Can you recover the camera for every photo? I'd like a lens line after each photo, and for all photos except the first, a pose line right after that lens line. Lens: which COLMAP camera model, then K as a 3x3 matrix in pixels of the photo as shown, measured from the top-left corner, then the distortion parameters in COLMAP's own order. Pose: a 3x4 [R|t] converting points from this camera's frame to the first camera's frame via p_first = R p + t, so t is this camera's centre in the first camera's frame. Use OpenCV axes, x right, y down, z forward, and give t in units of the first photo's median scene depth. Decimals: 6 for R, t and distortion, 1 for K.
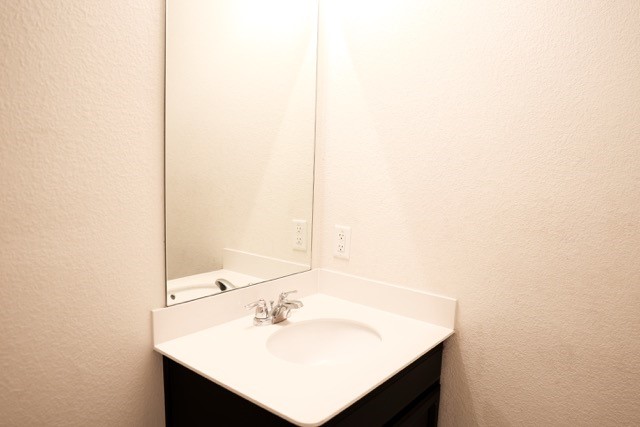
lens RADIAL K [[438.8, 0, 323.2], [0, 438.8, 210.3], [0, 0, 1]] dist [-0.110111, 0.082620]
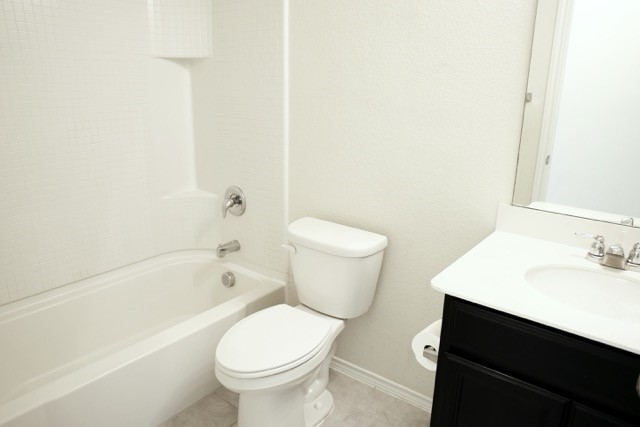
lens RADIAL K [[438.8, 0, 323.2], [0, 438.8, 210.3], [0, 0, 1]] dist [-0.110111, 0.082620]
pose [[0.020733, 0.255532, -0.966578, 0.883398], [-0.121048, 0.960316, 0.251280, -0.009025], [0.992430, 0.111792, 0.050842, 0.420523]]
